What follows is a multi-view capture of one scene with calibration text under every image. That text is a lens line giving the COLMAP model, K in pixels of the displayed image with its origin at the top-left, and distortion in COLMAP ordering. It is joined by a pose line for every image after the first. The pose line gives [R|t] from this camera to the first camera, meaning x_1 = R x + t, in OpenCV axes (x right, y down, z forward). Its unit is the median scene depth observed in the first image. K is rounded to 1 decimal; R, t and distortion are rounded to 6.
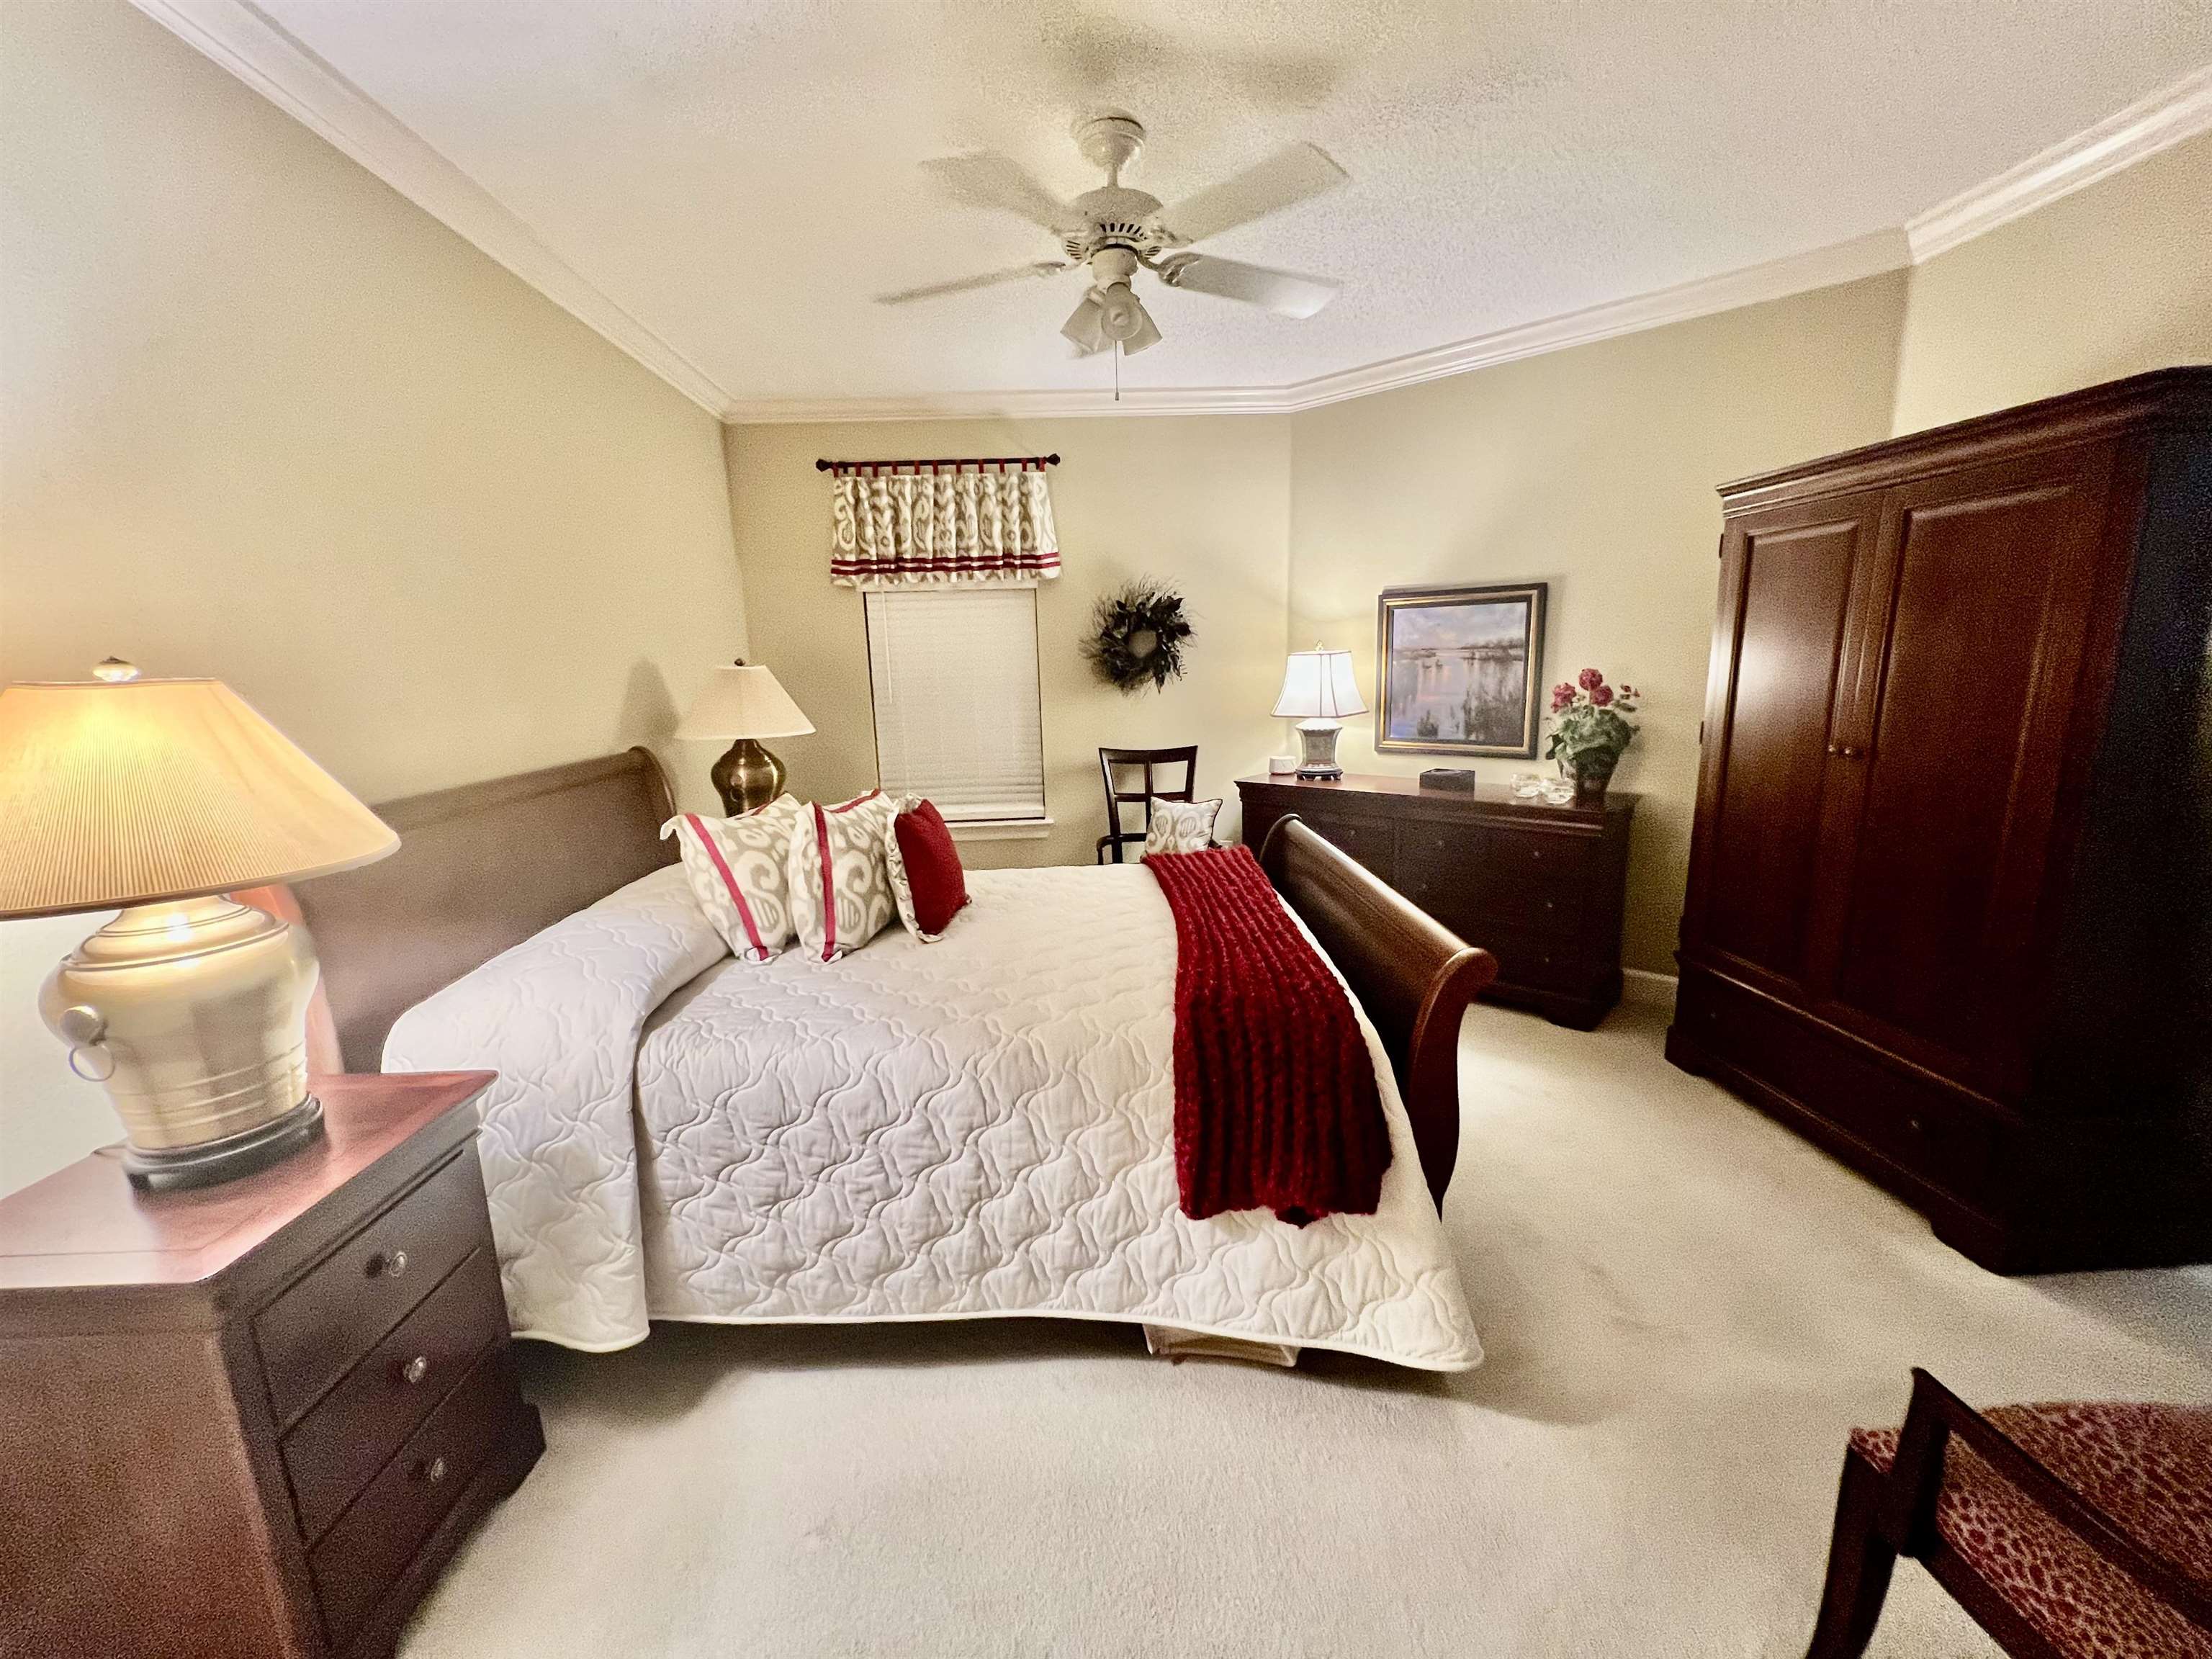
lens RADIAL K [[894.1, 0, 1104.5], [0, 894.1, 828.2], [0, 0, 1]] dist [0.000483, 0.000588]
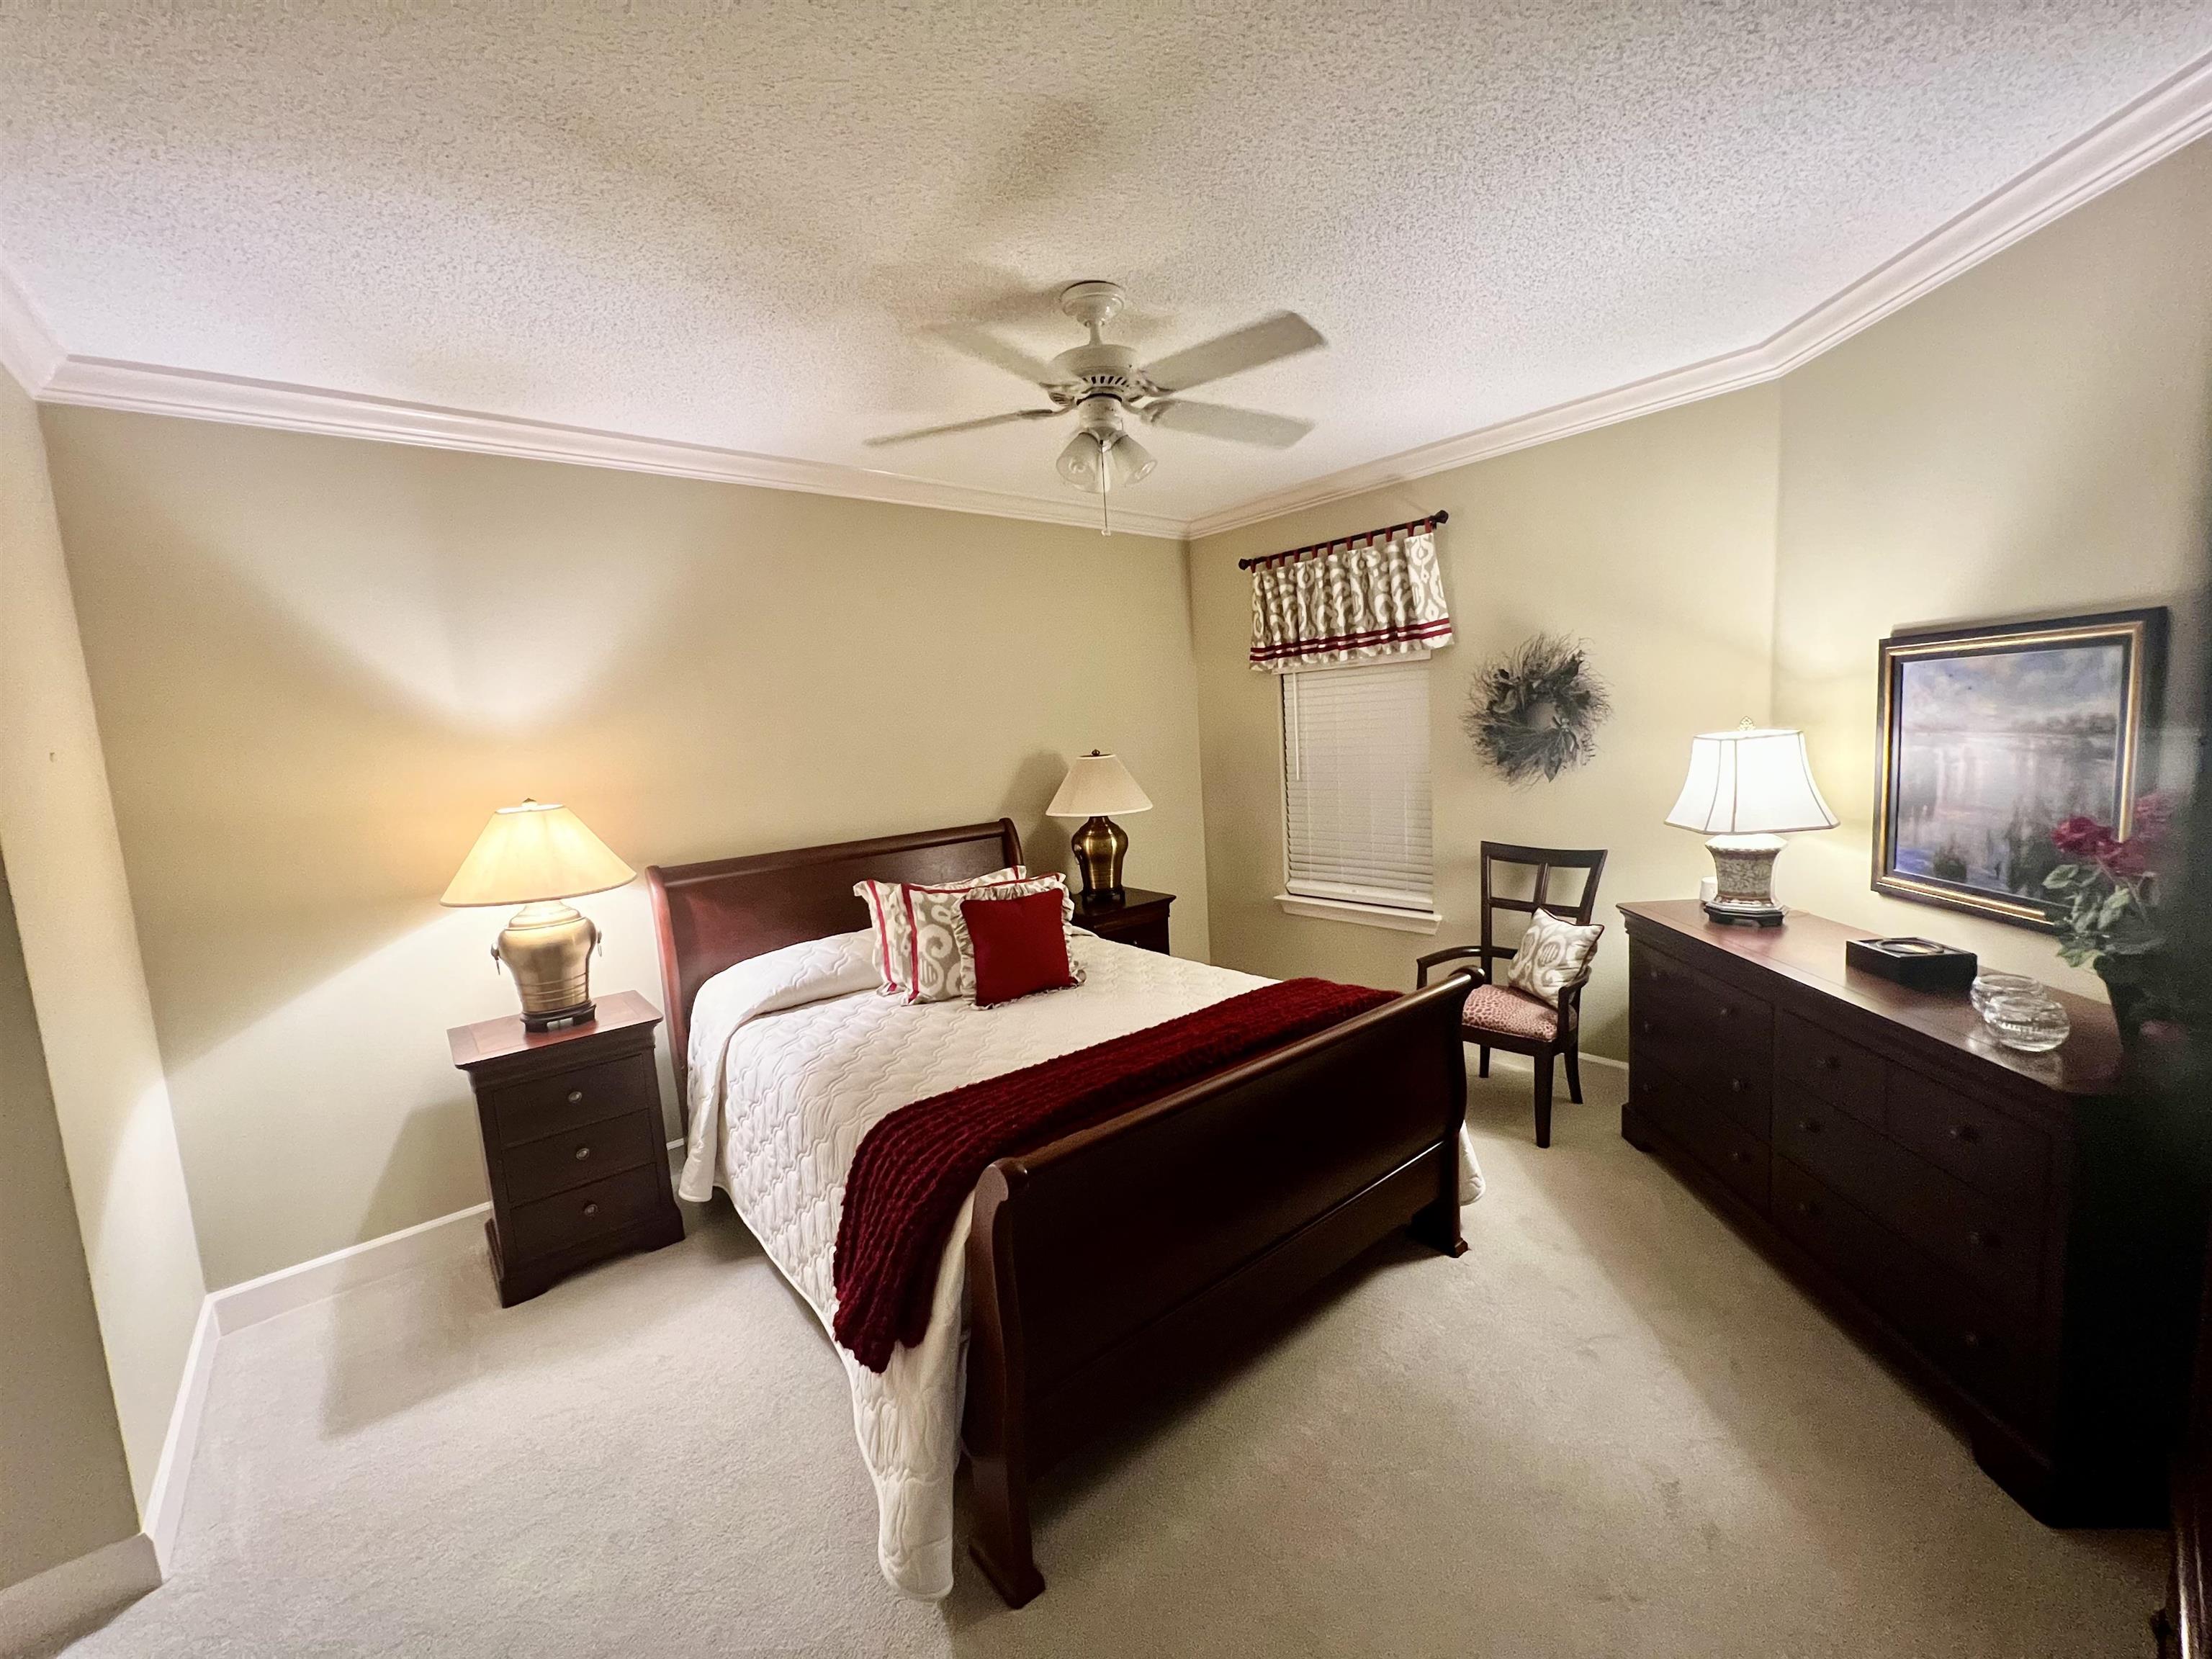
lens RADIAL K [[894.1, 0, 1100.8], [0, 894.1, 829.1], [0, 0, 1]] dist [0.000483, 0.000588]
pose [[0.606183, 0.082250, -0.791061, 0.478217], [-0.102648, 0.994410, 0.024735, -0.091991], [0.788673, 0.066207, 0.611237, 0.212697]]
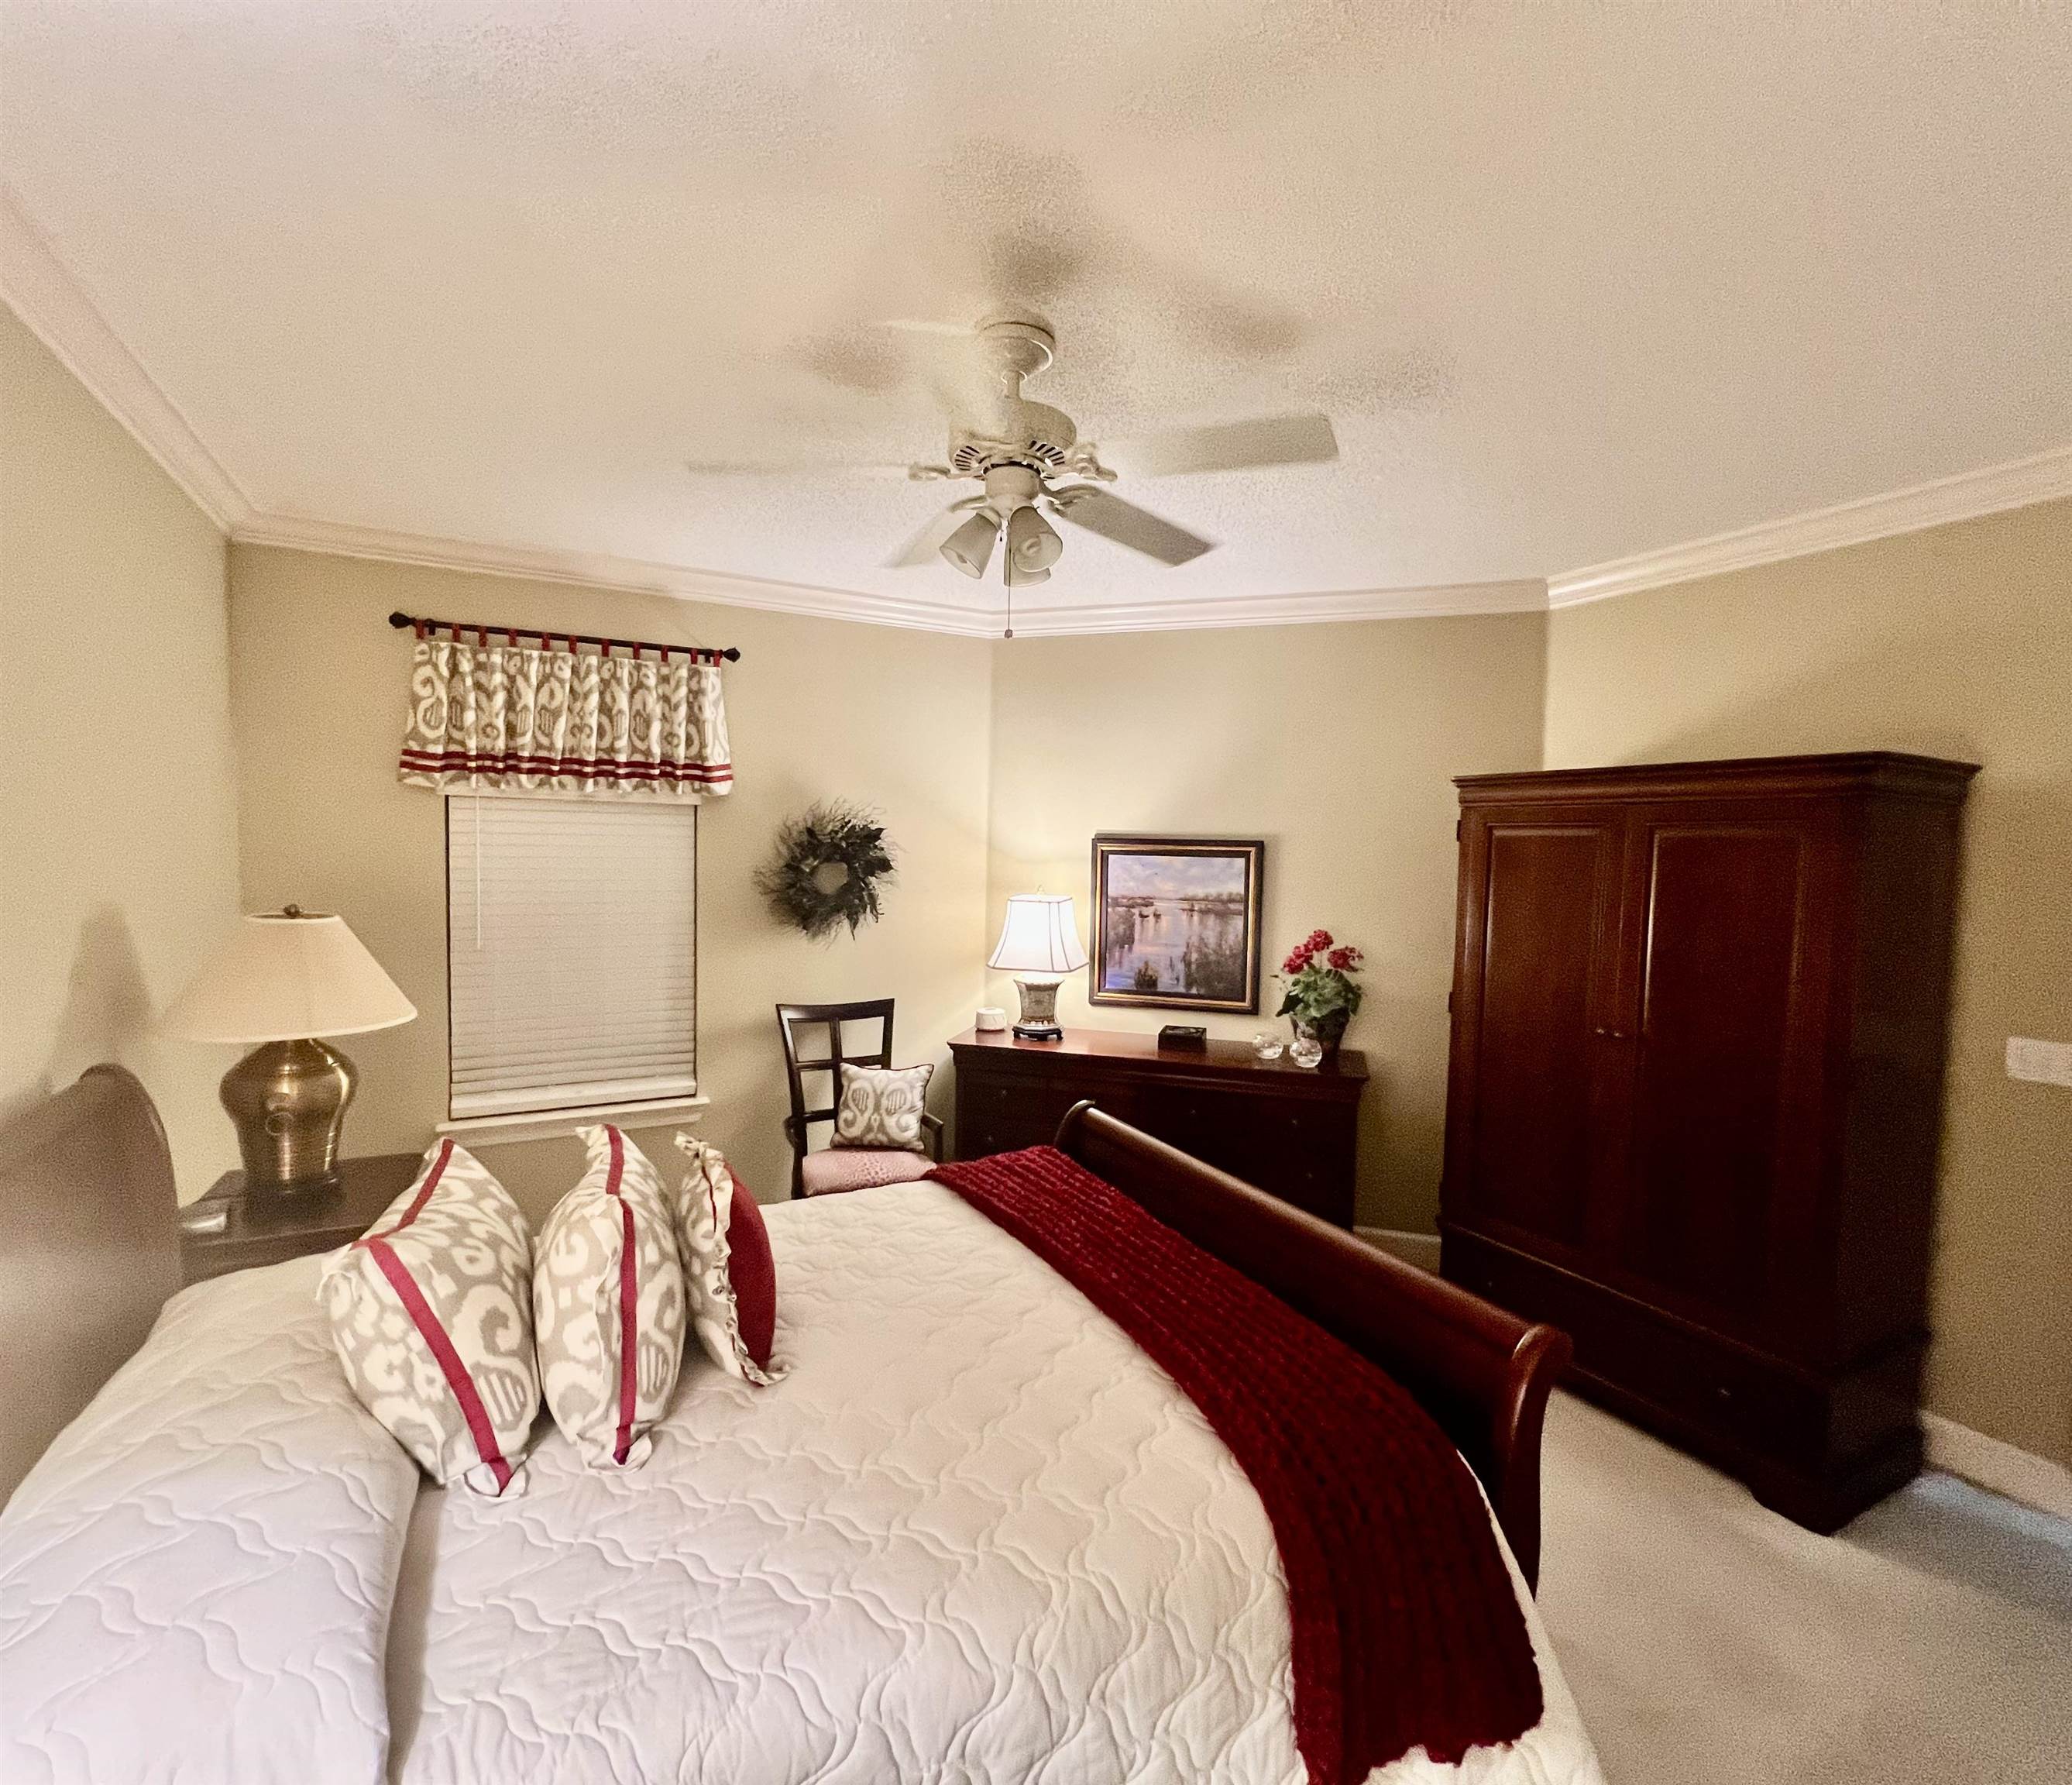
lens RADIAL K [[957.8, 0, 1021.8], [0, 957.8, 892.2], [0, 0, 1]] dist [-0.000984, 0.000369]
pose [[0.903689, 0.024614, 0.427481, -0.189855], [0.035702, 0.990539, -0.132508, -0.073589], [-0.426698, 0.135008, 0.894261, 0.137428]]
